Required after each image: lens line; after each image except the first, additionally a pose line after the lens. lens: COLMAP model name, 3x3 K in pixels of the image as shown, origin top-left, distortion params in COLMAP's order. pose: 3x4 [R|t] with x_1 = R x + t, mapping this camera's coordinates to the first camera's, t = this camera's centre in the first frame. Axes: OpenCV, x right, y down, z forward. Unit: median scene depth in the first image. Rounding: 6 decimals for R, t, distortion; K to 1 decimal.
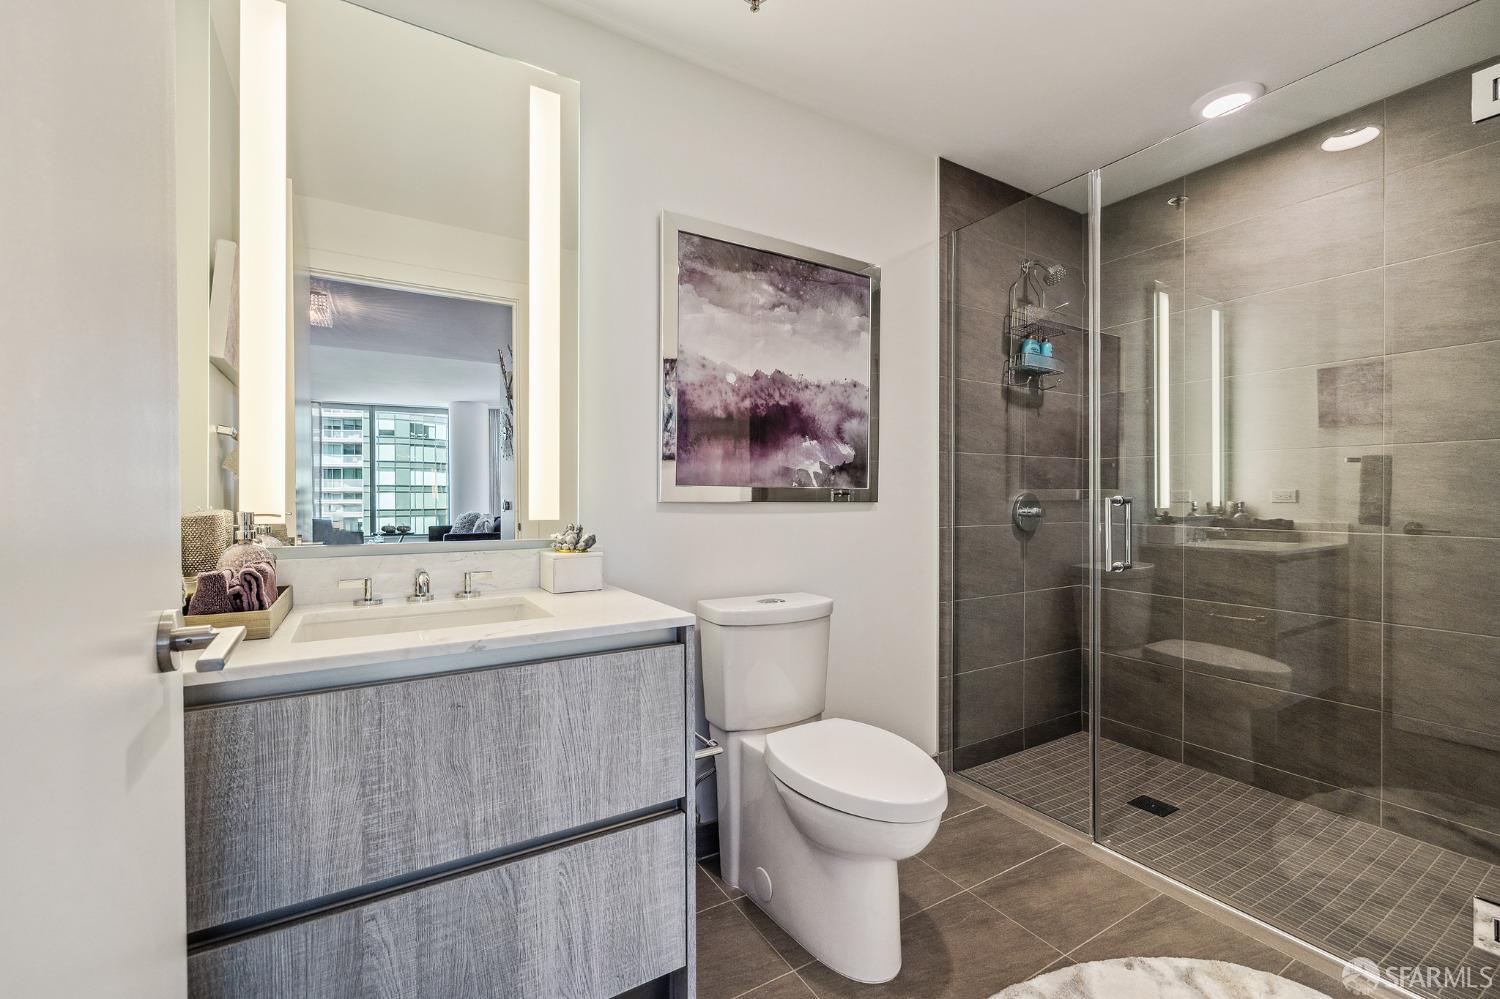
lens RADIAL K [[638.2, 0, 756.3], [0, 638.2, 499.5], [0, 0, 1]] dist [-0.000494, 0.000269]
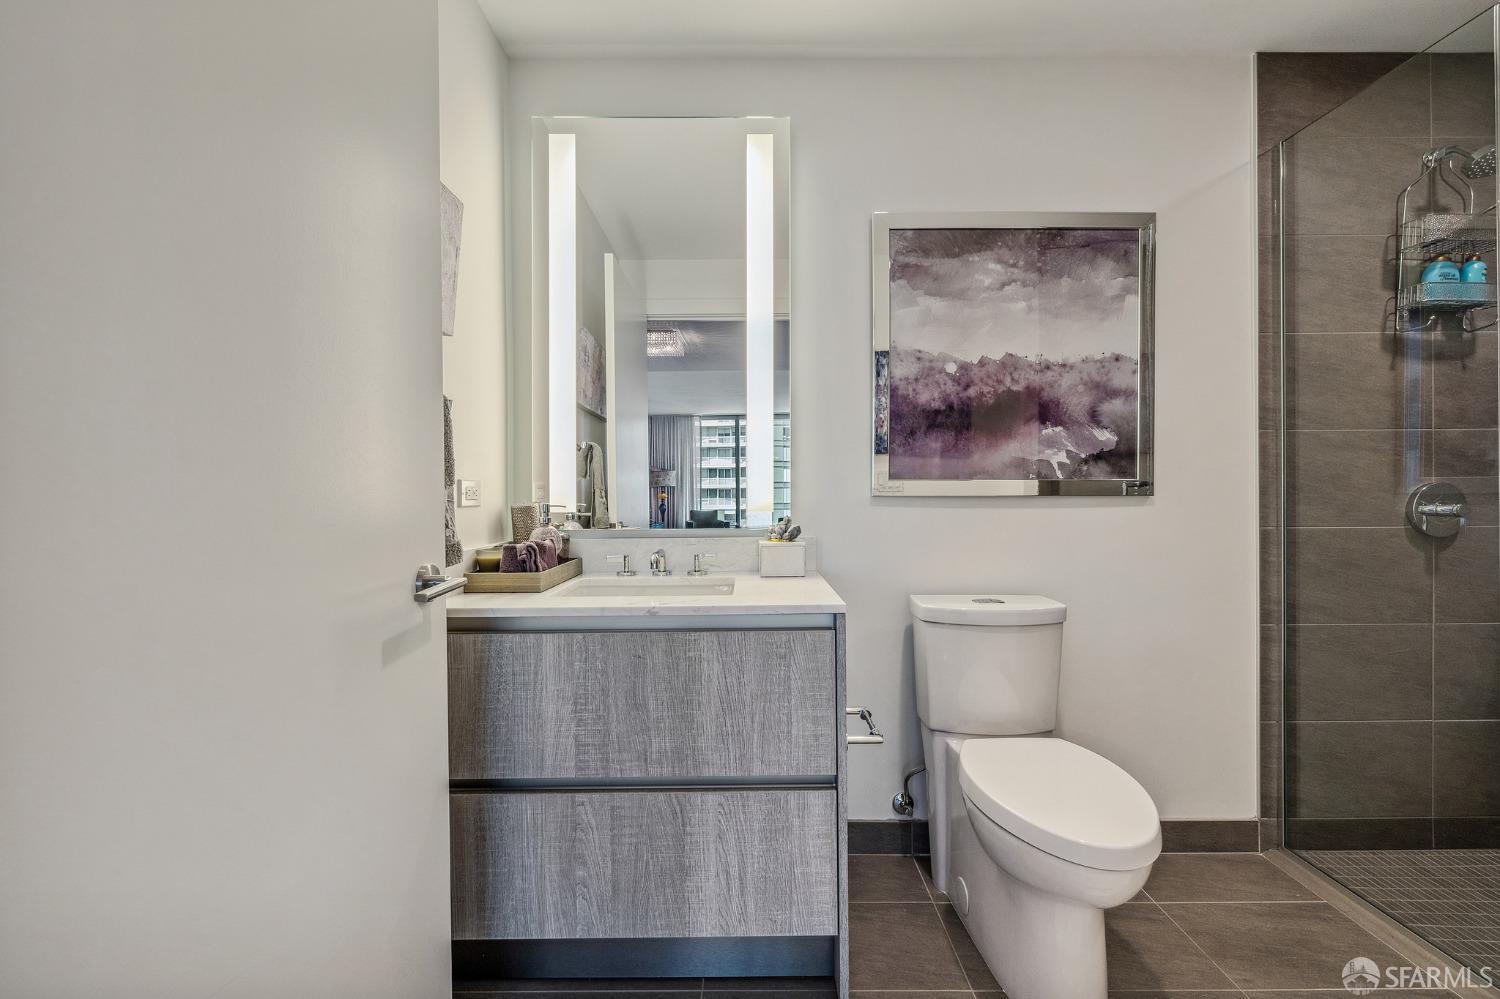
lens RADIAL K [[638.2, 0, 753.9], [0, 638.2, 494.1], [0, 0, 1]] dist [-0.000494, 0.000269]
pose [[0.852923, -0.003040, -0.522028, 0.186522], [0.003665, 0.999993, 0.000165, -0.000103], [0.522024, -0.002054, 0.852928, 0.016478]]
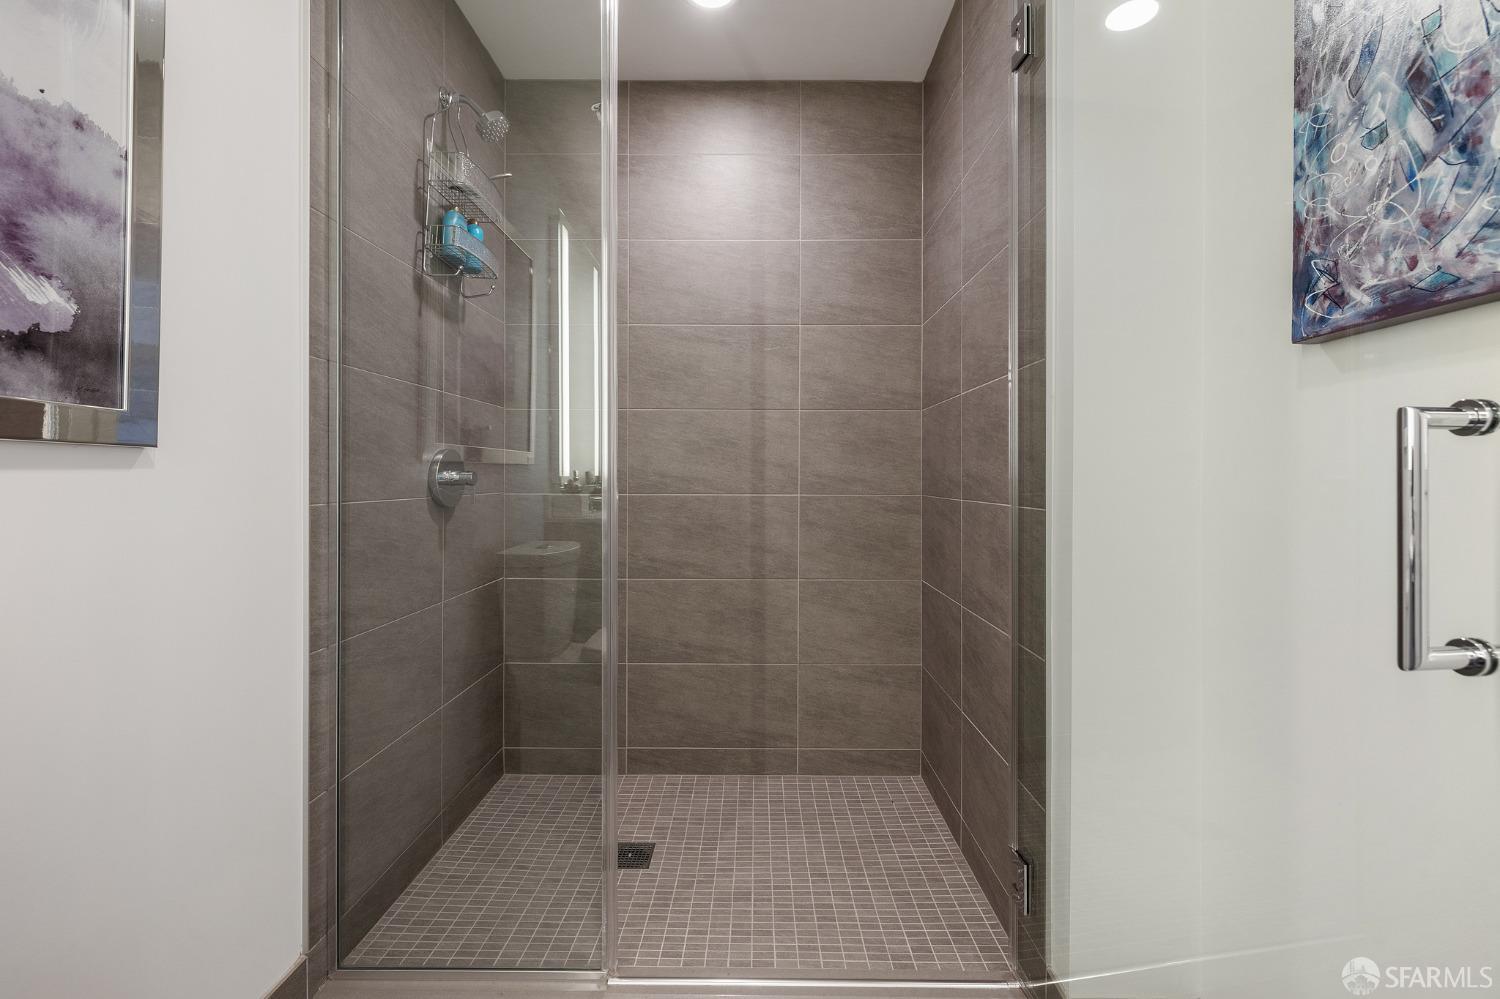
lens RADIAL K [[638.2, 0, 753.5], [0, 638.2, 478.3], [0, 0, 1]] dist [-0.000494, 0.000269]
pose [[0.536425, -0.000840, 0.843948, 0.053485], [0.002239, 0.999997, -0.000428, 0.025714], [-0.843945, 0.002119, 0.536426, 0.479360]]
